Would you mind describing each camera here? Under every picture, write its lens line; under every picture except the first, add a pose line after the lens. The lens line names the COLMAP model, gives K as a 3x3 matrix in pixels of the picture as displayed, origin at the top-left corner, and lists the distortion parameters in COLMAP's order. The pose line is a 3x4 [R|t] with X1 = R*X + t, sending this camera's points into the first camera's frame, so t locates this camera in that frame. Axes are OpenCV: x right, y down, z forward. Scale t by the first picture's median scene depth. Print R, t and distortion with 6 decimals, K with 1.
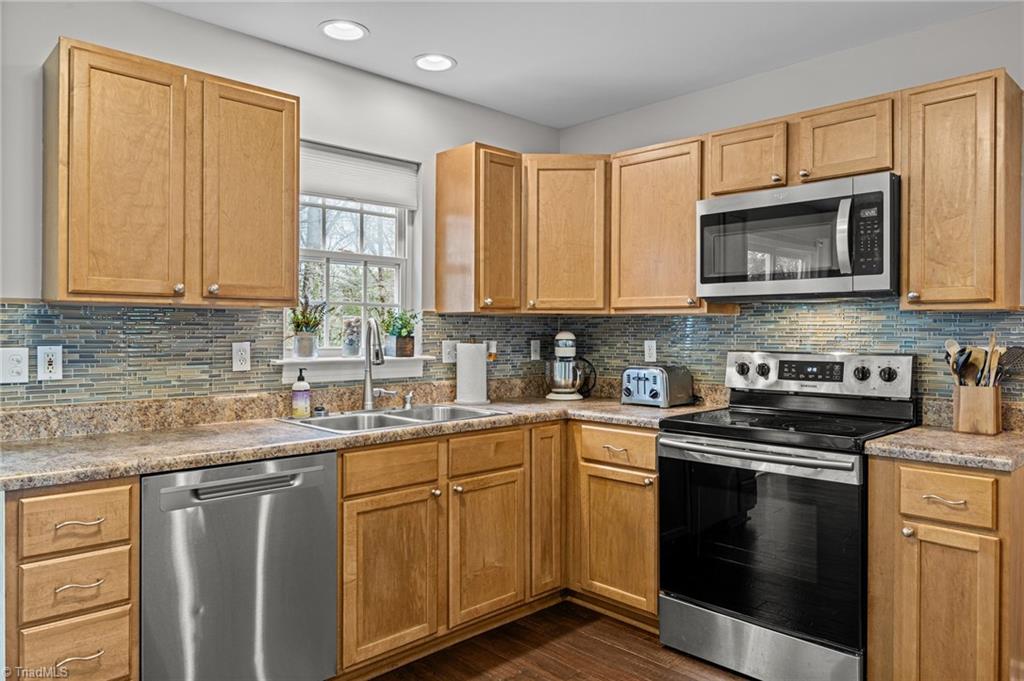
lens RADIAL K [[696.5, 0, 515.4], [0, 696.5, 334.4], [0, 0, 1]] dist [0.026932, 0.000613]
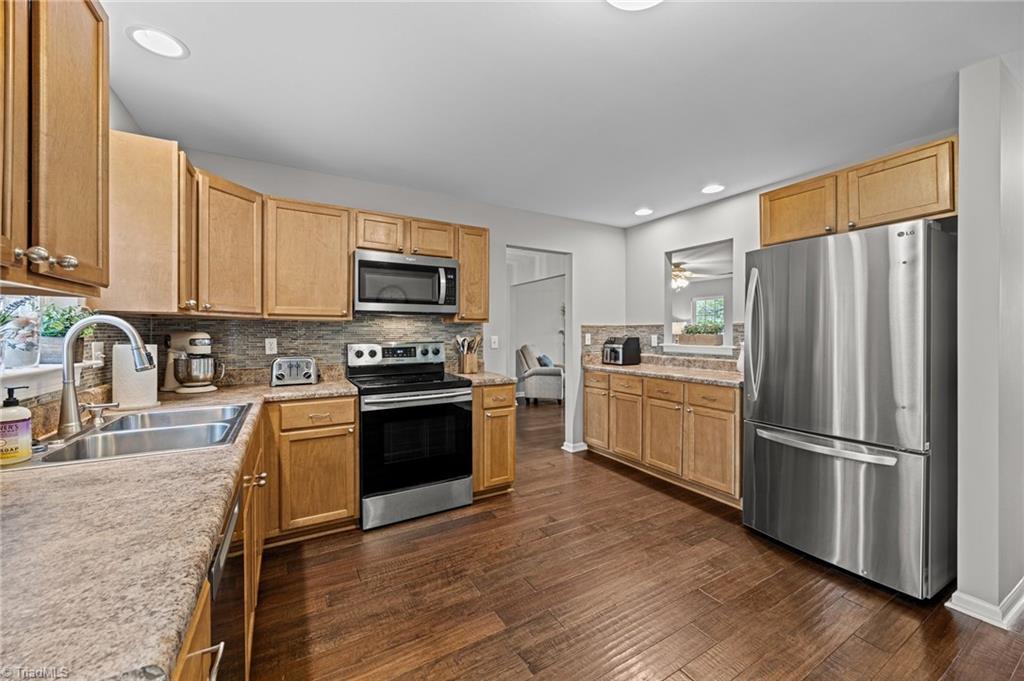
lens RADIAL K [[396.7, 0, 517.0], [0, 396.7, 331.8], [0, 0, 1]] dist [0.001718, 0.000337]
pose [[0.259134, -0.000928, 0.965841, -0.527943], [0.004263, 0.999991, -0.000183, -0.002118], [-0.965832, 0.004165, 0.259135, 0.411808]]
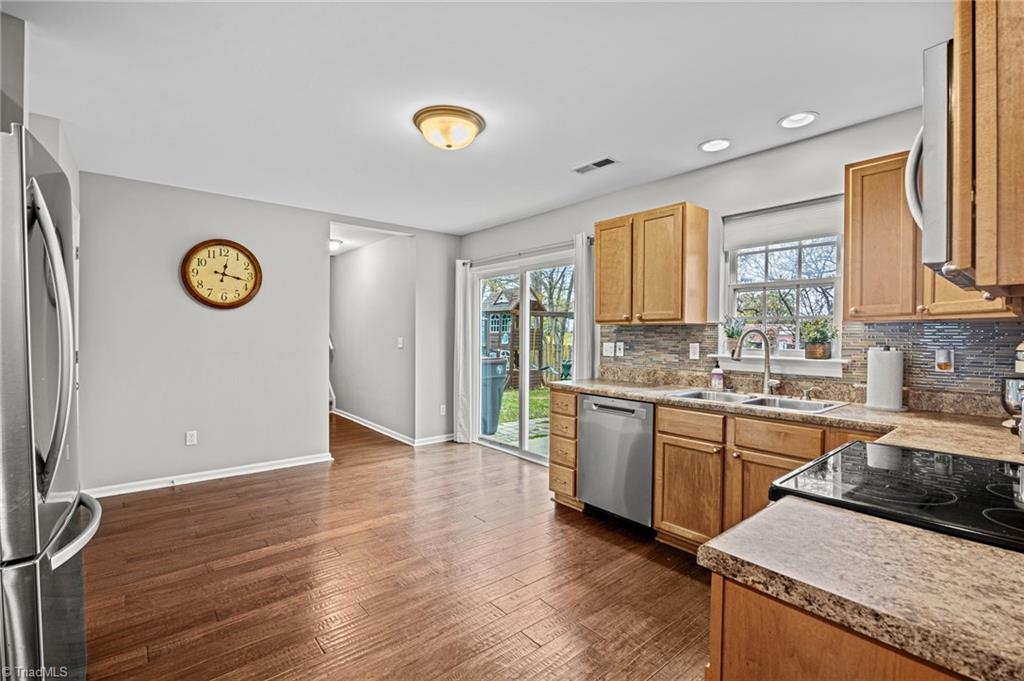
lens RADIAL K [[465.5, 0, 511.1], [0, 465.5, 342.3], [0, 0, 1]] dist [0.000686, 0.000045]
pose [[-0.069451, 0.017855, -0.997426, 0.768589], [-0.008558, 0.999792, 0.018493, -0.008346], [0.997549, 0.009821, -0.069284, 0.573088]]
